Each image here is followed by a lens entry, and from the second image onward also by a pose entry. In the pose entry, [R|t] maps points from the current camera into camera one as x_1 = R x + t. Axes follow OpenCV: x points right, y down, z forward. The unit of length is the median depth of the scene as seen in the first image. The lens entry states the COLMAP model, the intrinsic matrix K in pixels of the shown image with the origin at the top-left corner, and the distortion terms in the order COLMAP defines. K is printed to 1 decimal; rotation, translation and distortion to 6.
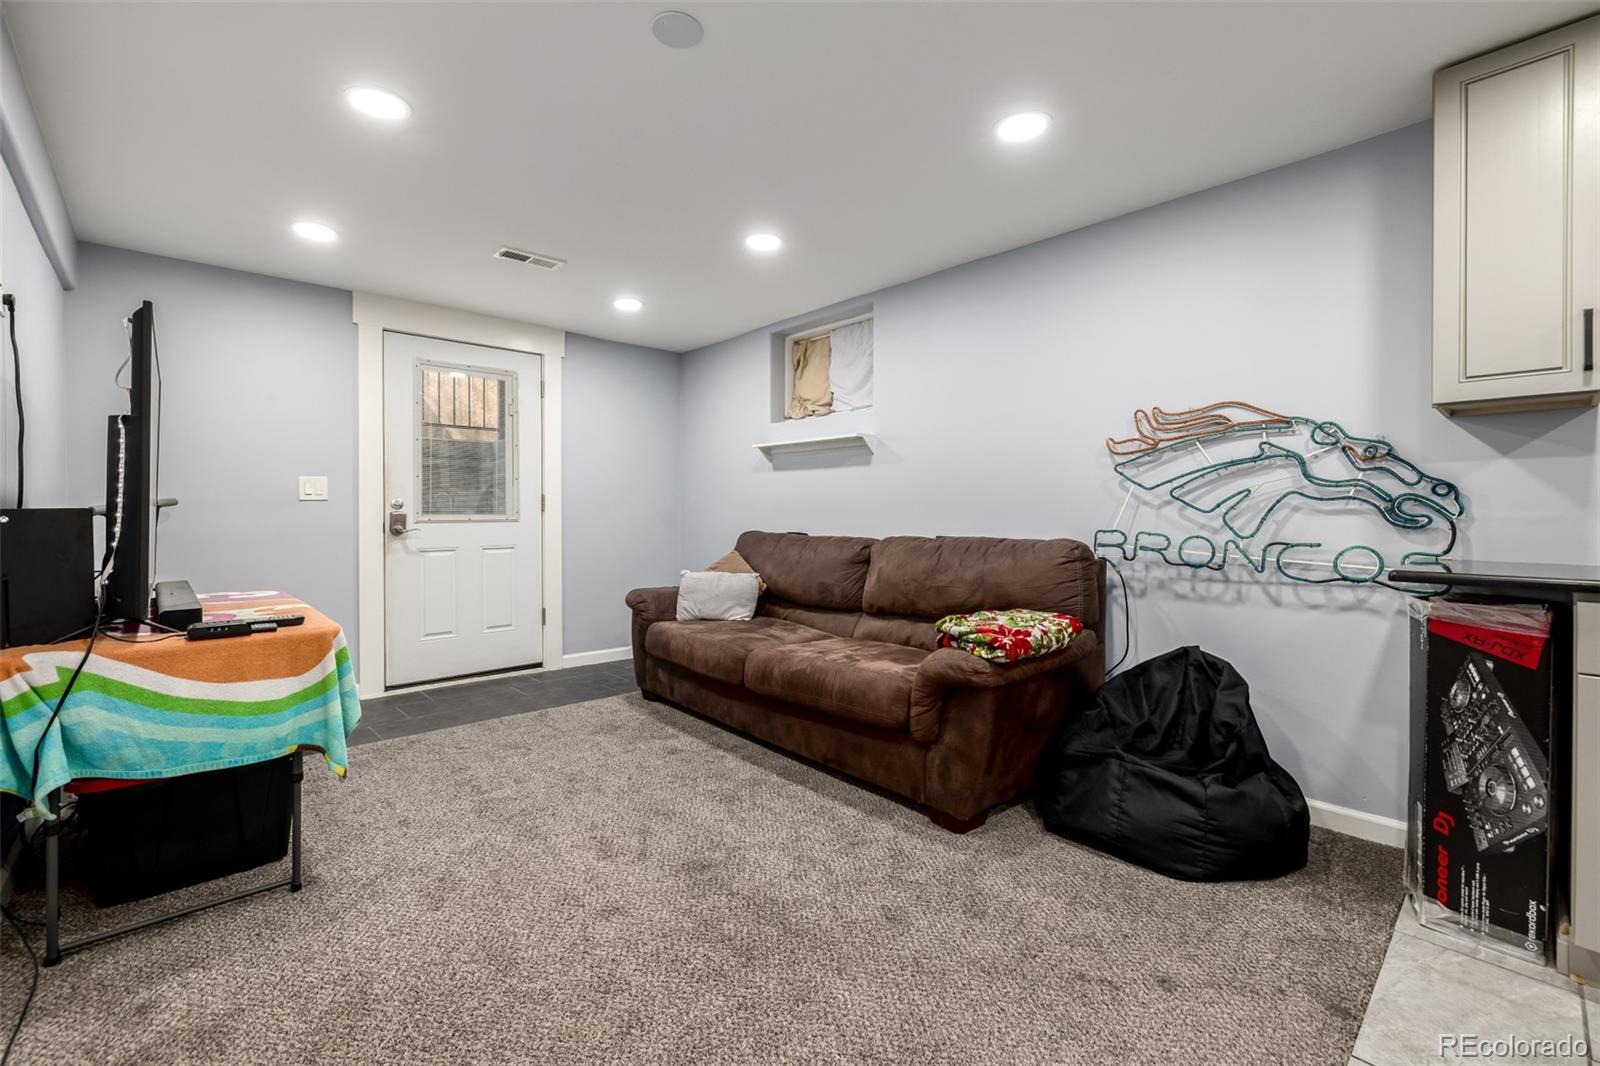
lens RADIAL K [[680.3, 0, 791.7], [0, 680.3, 522.1], [0, 0, 1]] dist [-0.002550, -0.000213]
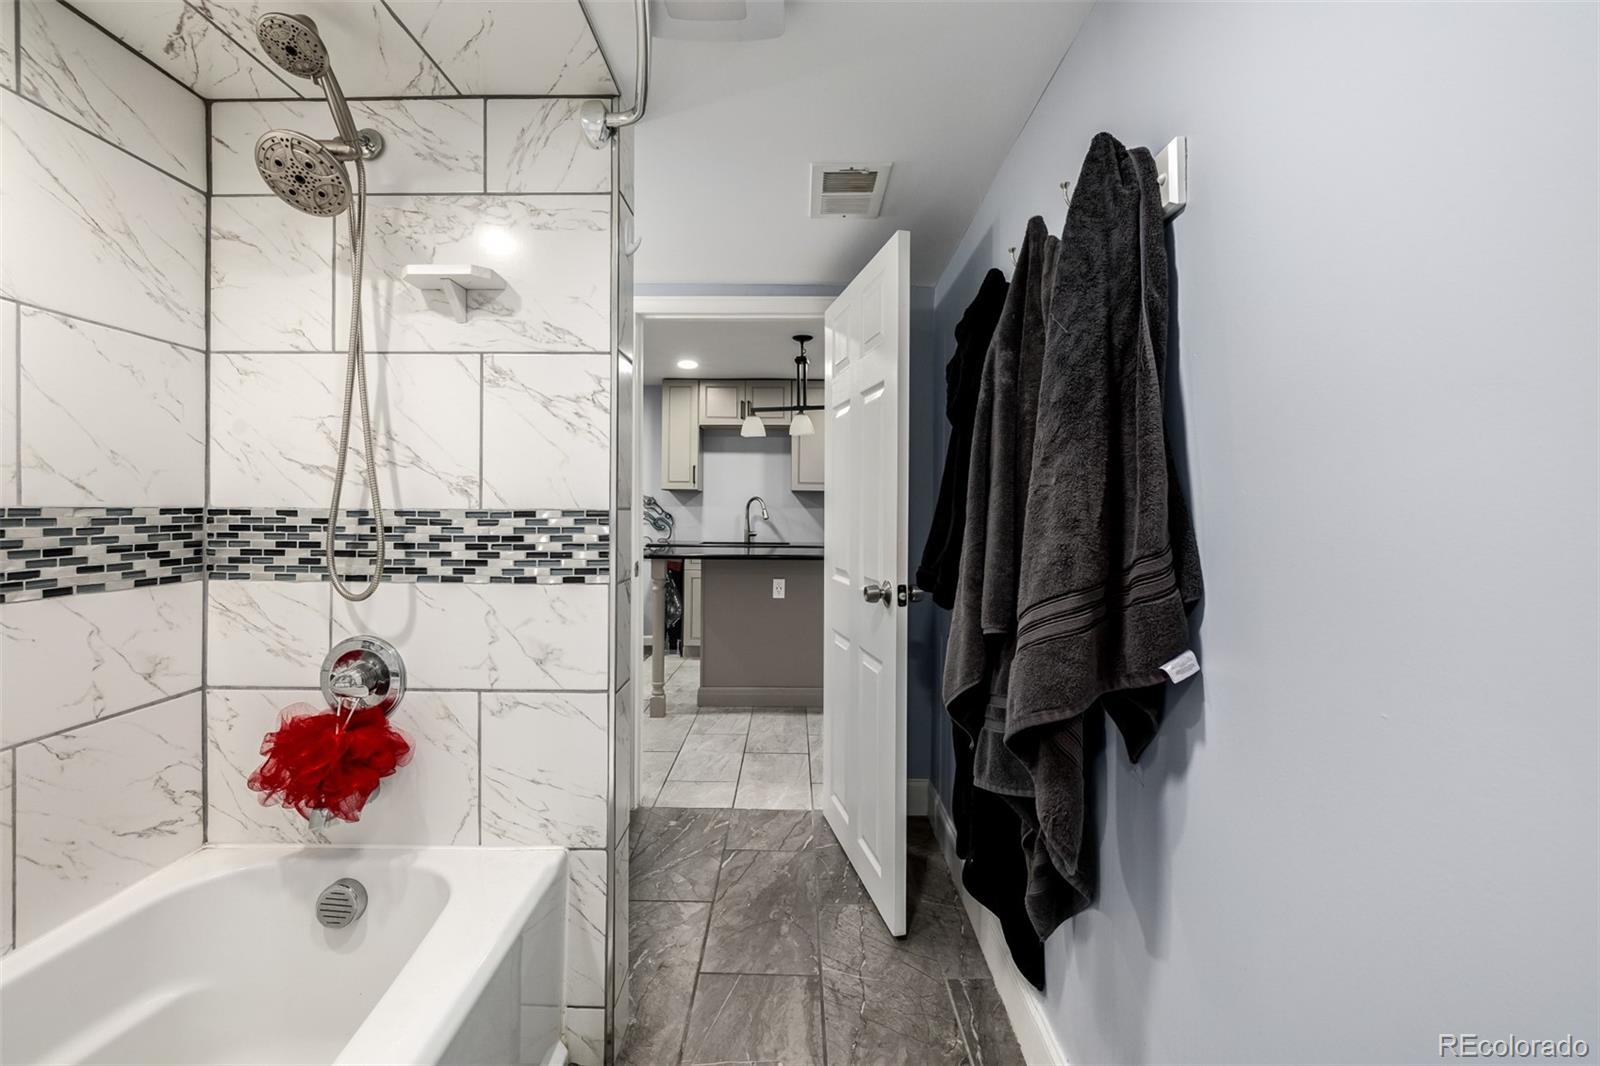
lens RADIAL K [[680.3, 0, 796.8], [0, 680.3, 504.7], [0, 0, 1]] dist [-0.002550, -0.000213]
pose [[0.690562, 0.001597, 0.723272, -0.664247], [0.006563, 0.999943, -0.008474, -0.060741], [-0.723244, 0.010598, 0.690512, -1.225403]]
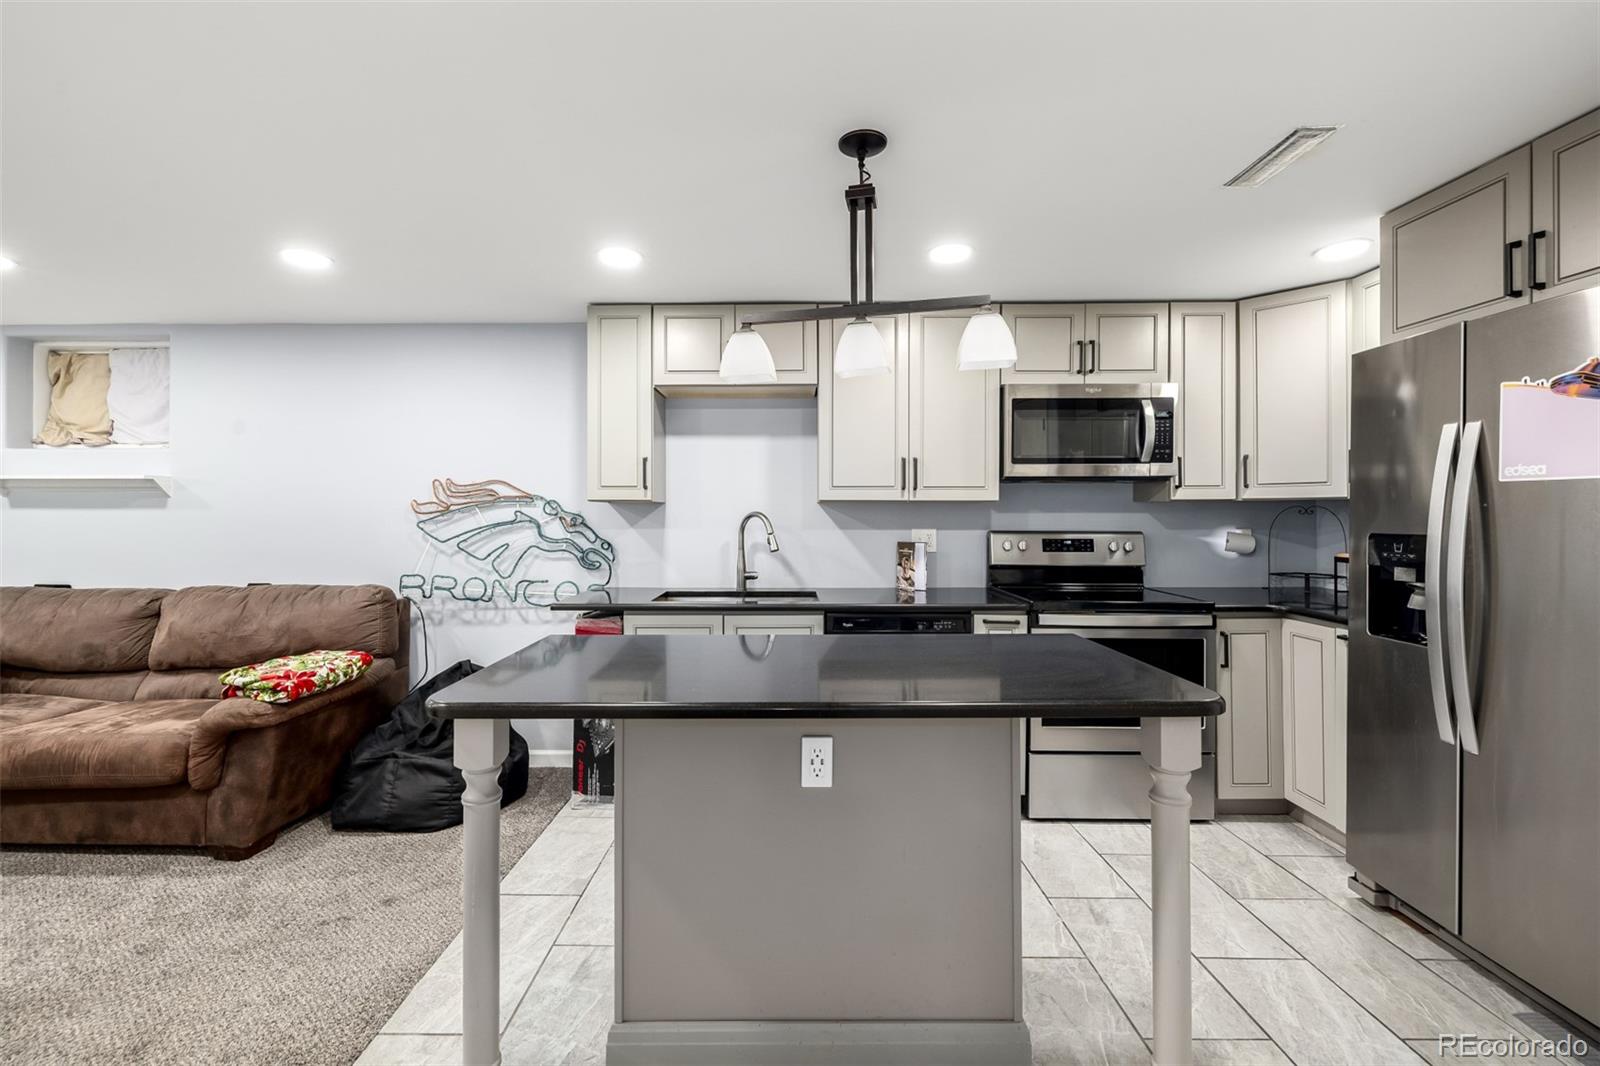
lens RADIAL K [[680.3, 0, 804.9], [0, 680.3, 510.3], [0, 0, 1]] dist [-0.002550, -0.000213]
pose [[0.682634, -0.000941, 0.730760, 0.056035], [0.013740, 0.999839, -0.011547, -0.096788], [-0.730631, 0.017923, 0.682537, -0.452222]]
